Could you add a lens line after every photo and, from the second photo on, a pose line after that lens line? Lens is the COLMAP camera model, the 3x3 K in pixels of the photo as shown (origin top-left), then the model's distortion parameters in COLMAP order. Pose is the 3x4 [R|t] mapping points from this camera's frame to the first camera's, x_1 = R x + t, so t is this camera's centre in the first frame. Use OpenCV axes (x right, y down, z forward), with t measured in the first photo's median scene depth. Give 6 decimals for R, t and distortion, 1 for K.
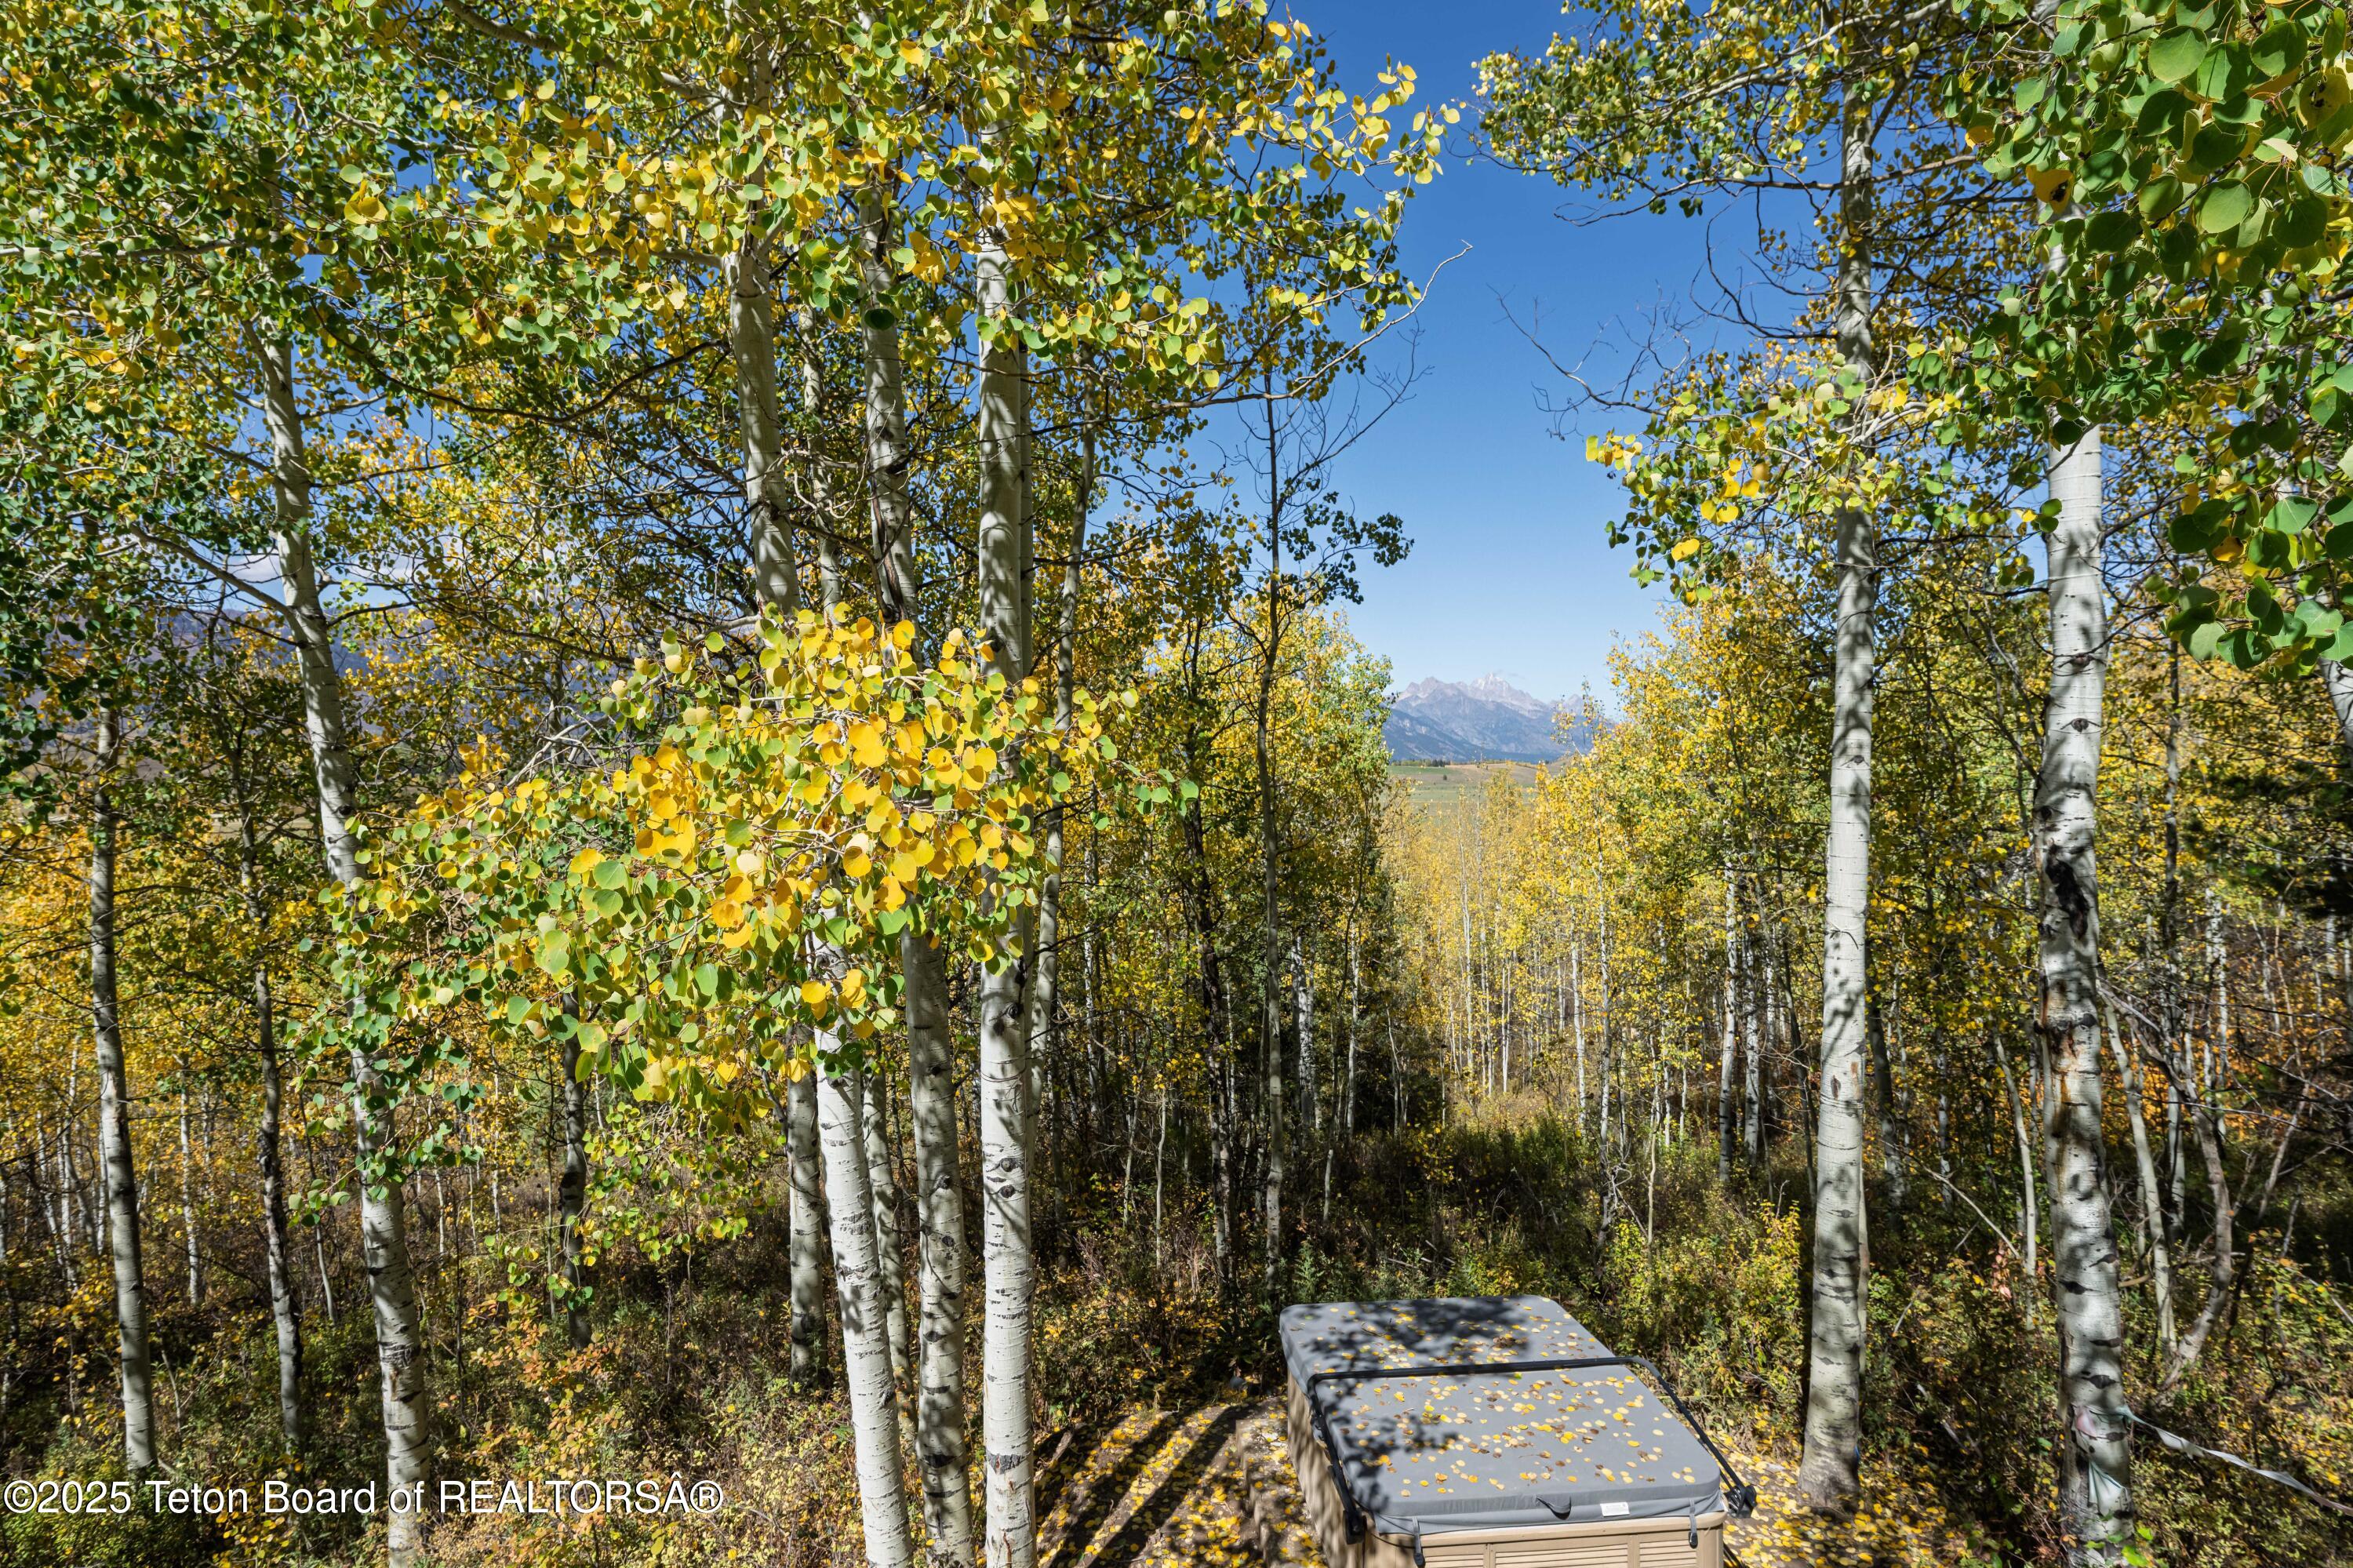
lens RADIAL K [[1198.9, 0, 1178.4], [0, 1198.9, 784.2], [0, 0, 1]] dist [0.011837, -0.002624]
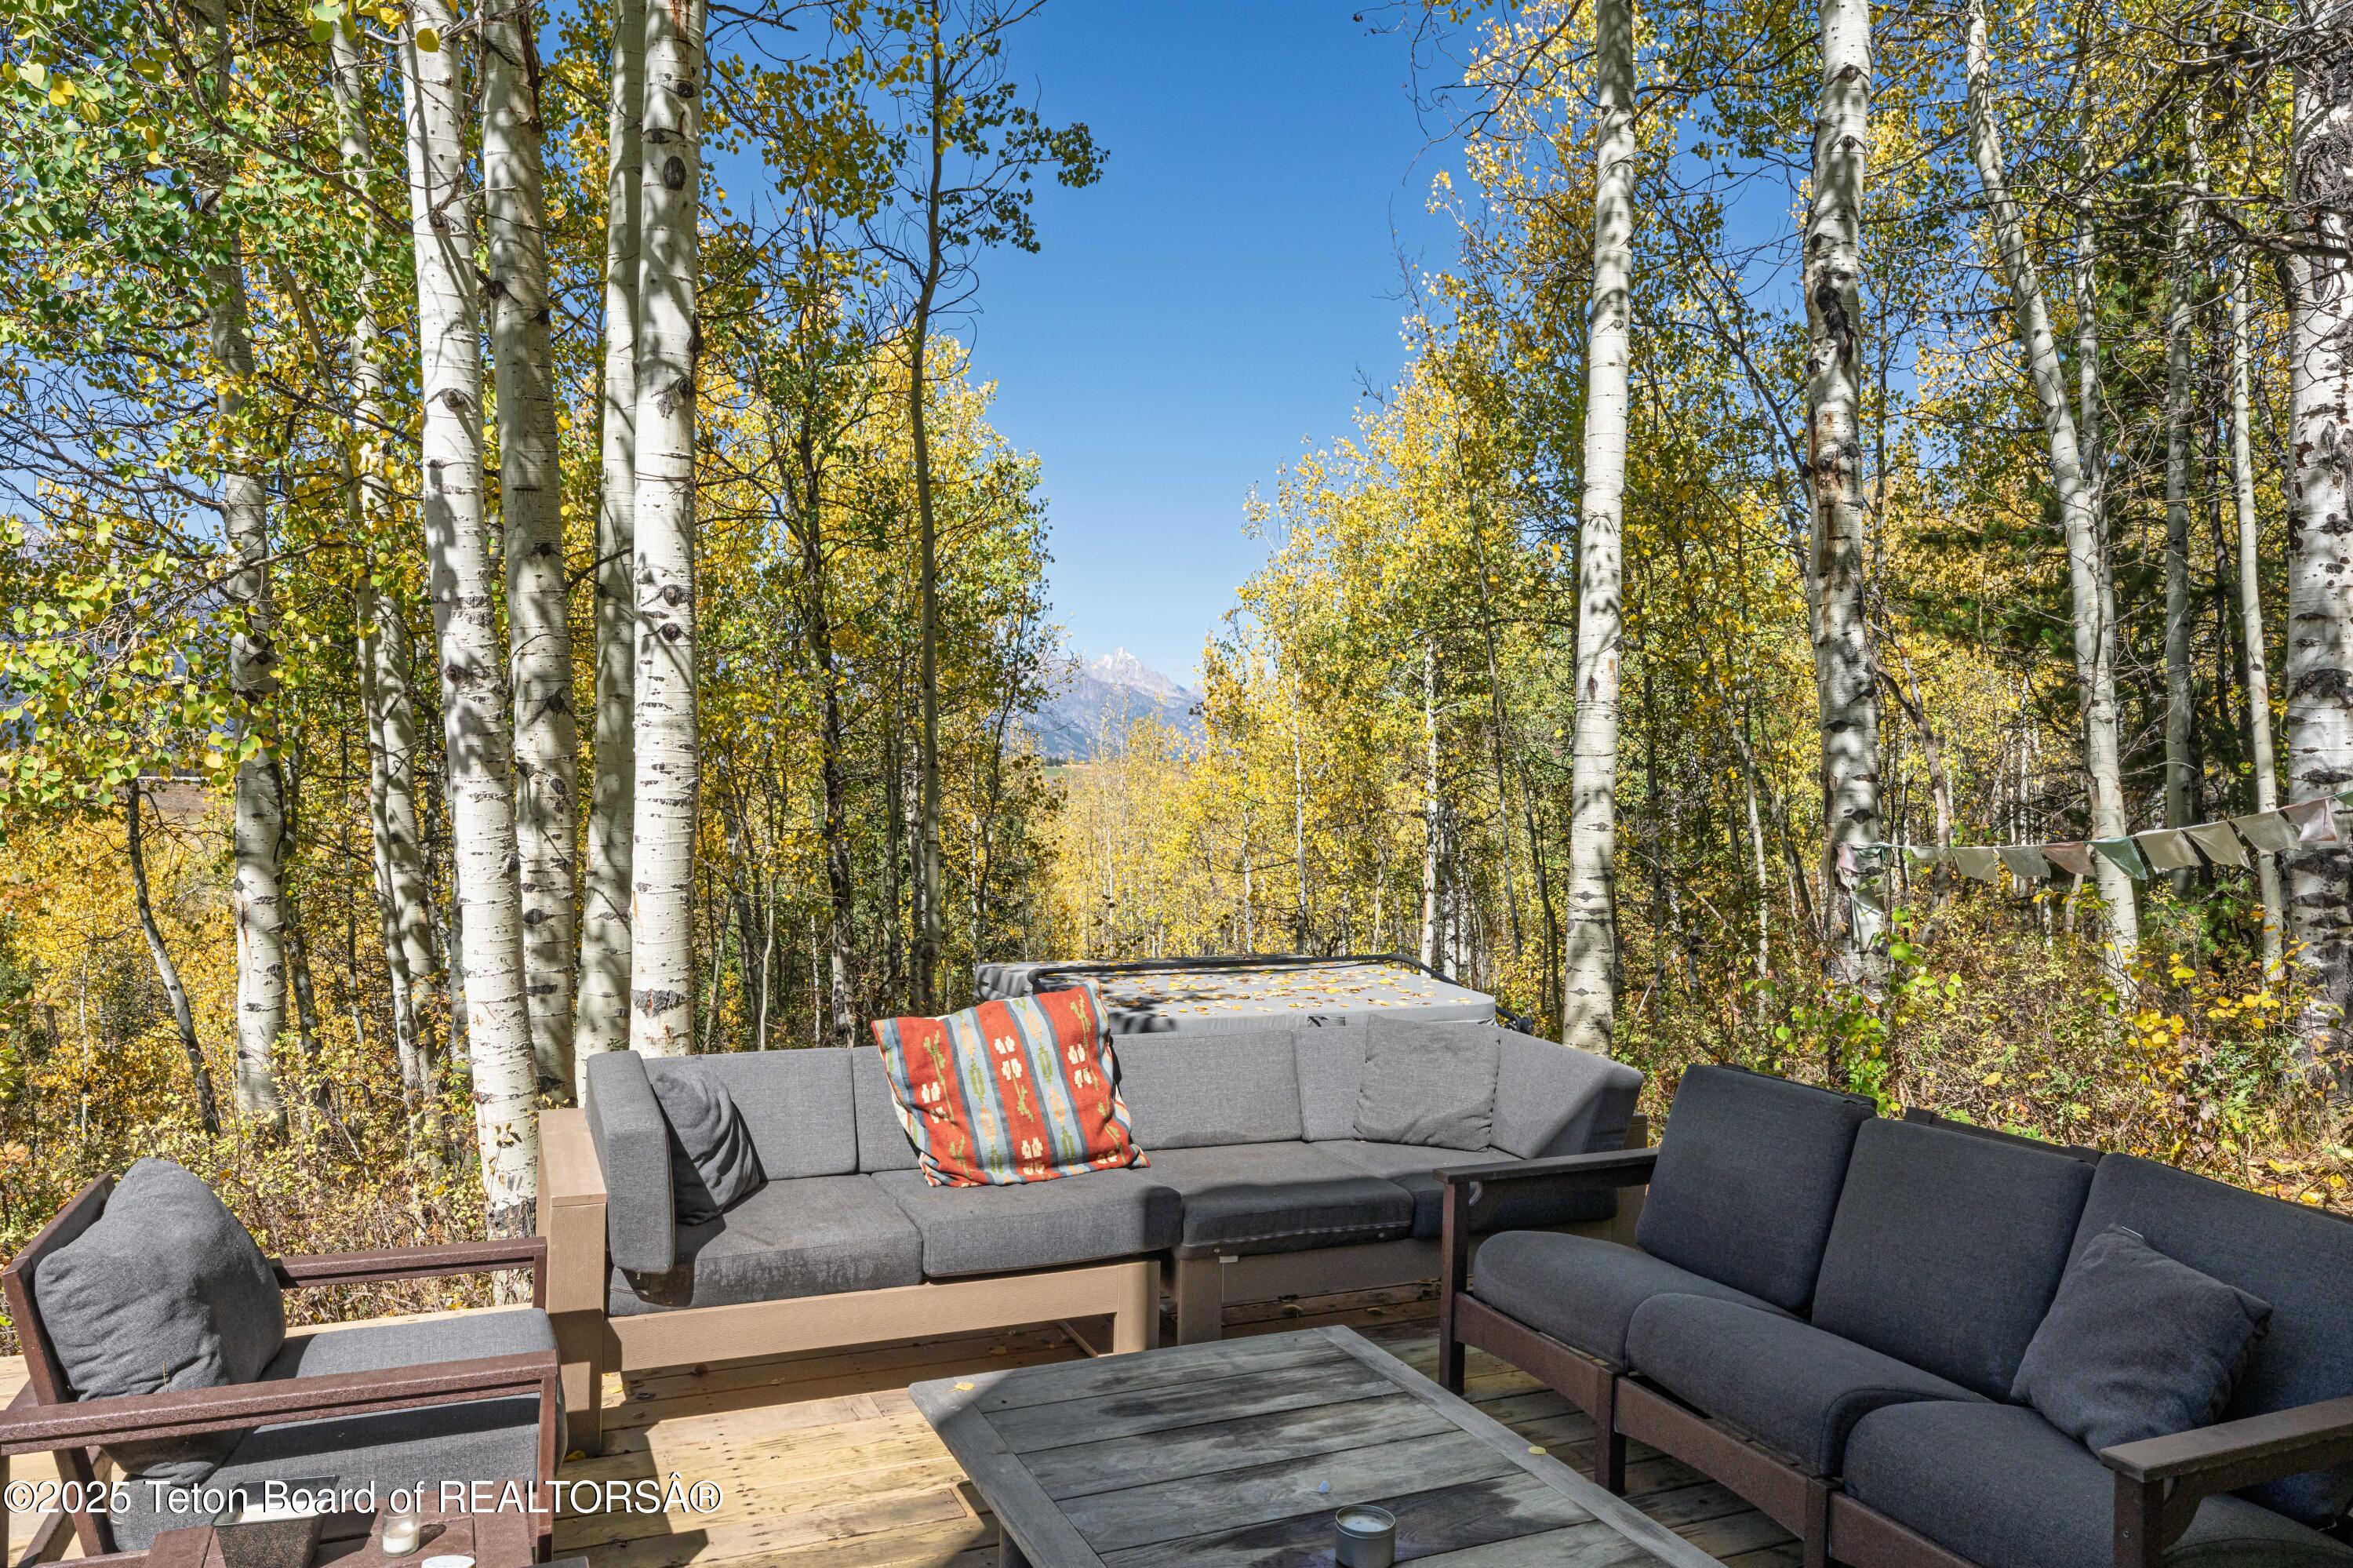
lens RADIAL K [[1578.7, 0, 1180.3], [0, 1578.7, 778.9], [0, 0, 1]] dist [0.009311, 0.001730]
pose [[0.957265, 0.008407, 0.289090, -0.061187], [-0.006868, 0.999956, -0.006340, 0.219740], [-0.289131, 0.004084, 0.957281, -0.030722]]
